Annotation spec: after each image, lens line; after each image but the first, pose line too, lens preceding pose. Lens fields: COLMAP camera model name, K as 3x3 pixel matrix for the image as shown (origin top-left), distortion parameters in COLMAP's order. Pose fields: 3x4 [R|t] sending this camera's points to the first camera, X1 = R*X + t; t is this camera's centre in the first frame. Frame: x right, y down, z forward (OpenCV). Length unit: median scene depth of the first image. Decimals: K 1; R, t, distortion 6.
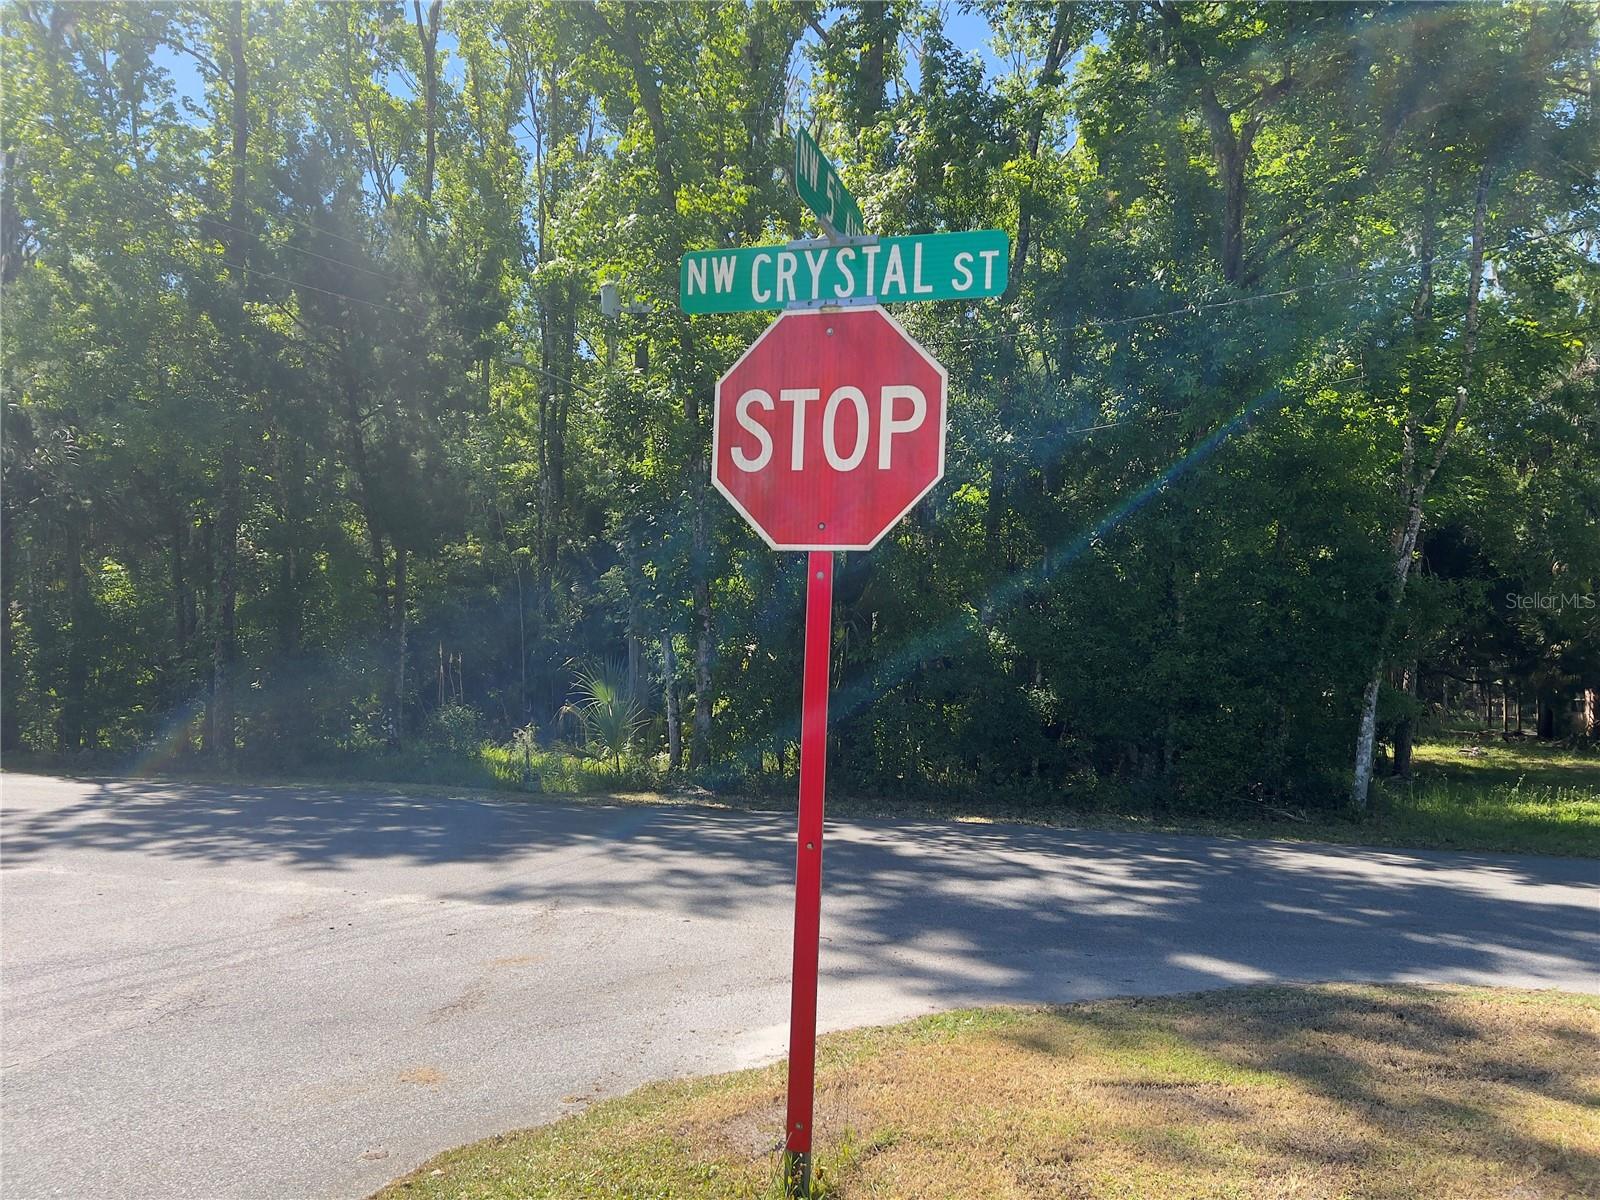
lens RADIAL K [[1205.6, 0, 801.1], [0, 1205.6, 607.8], [0, 0, 1]] dist [0.054556, -0.061489]
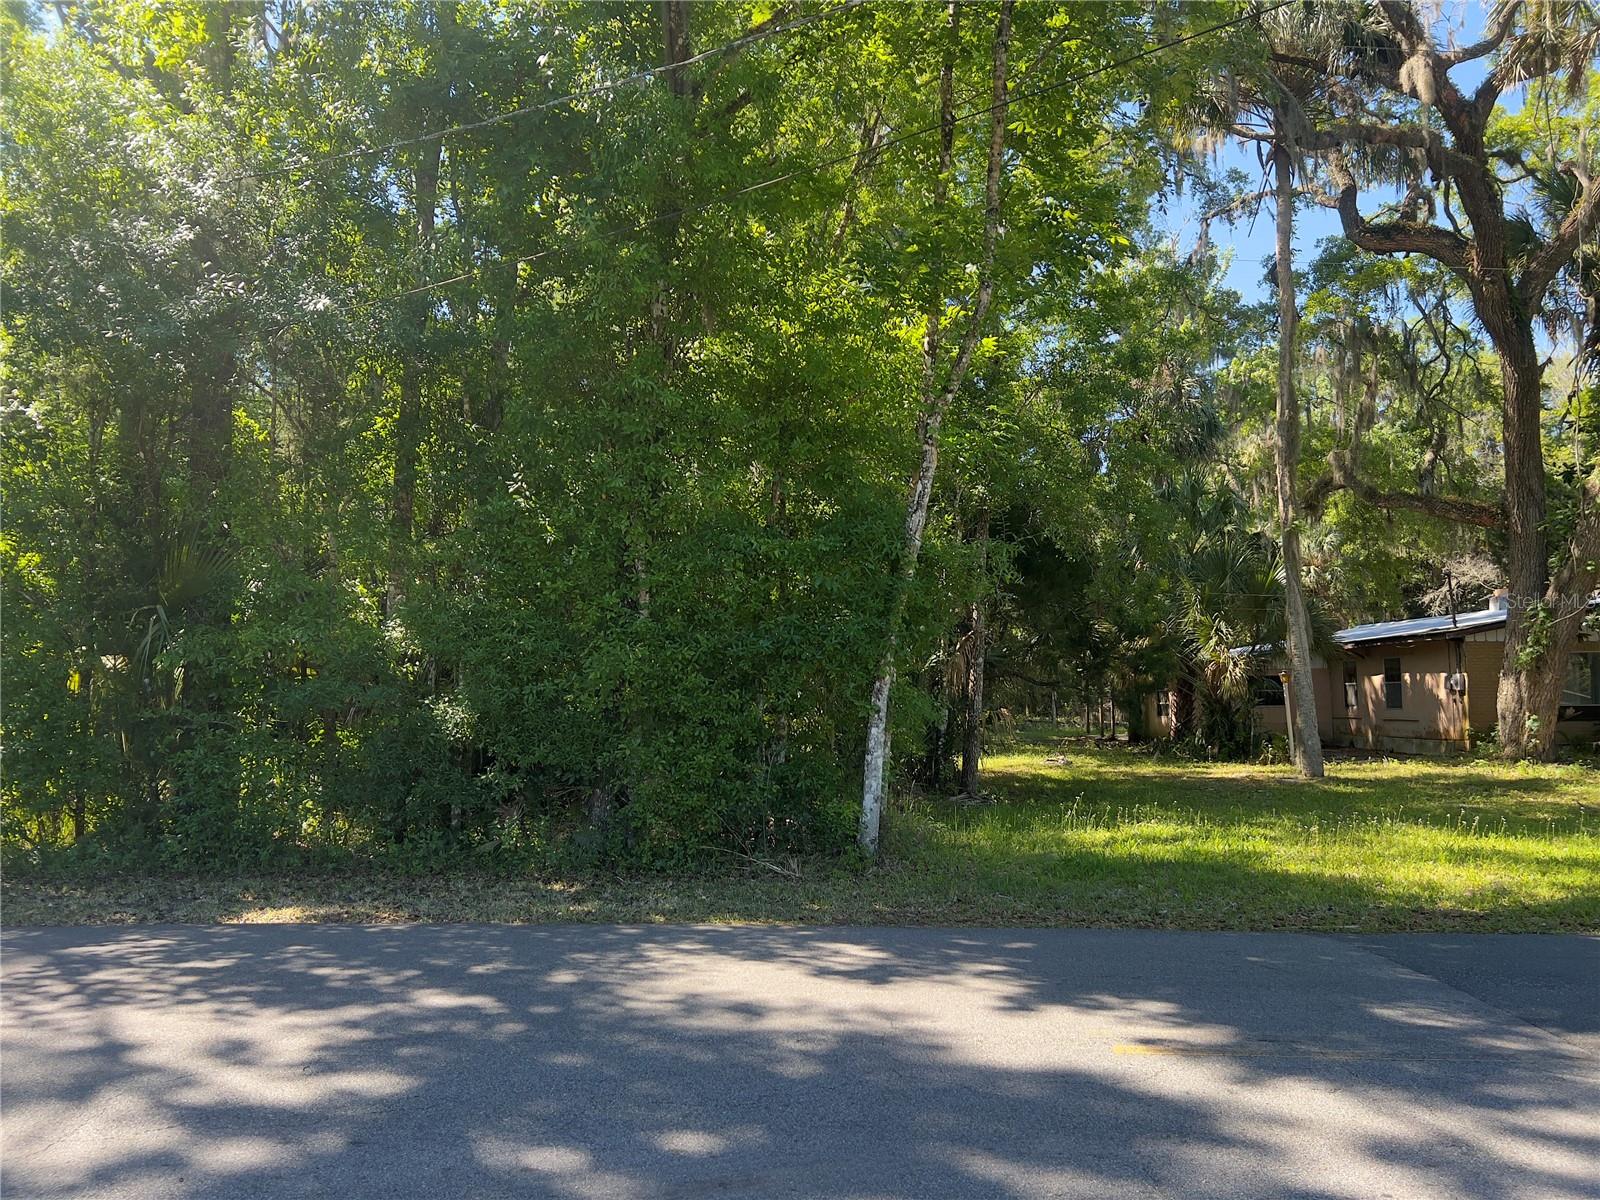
lens RADIAL K [[1192.0, 0, 790.8], [0, 1192.0, 600.2], [0, 0, 1]] dist [0.066914, -0.073586]
pose [[0.967756, -0.000242, 0.251889, 0.223160], [0.006172, 0.999722, -0.022754, 0.026996], [-0.251813, 0.023575, 0.967489, 0.296569]]
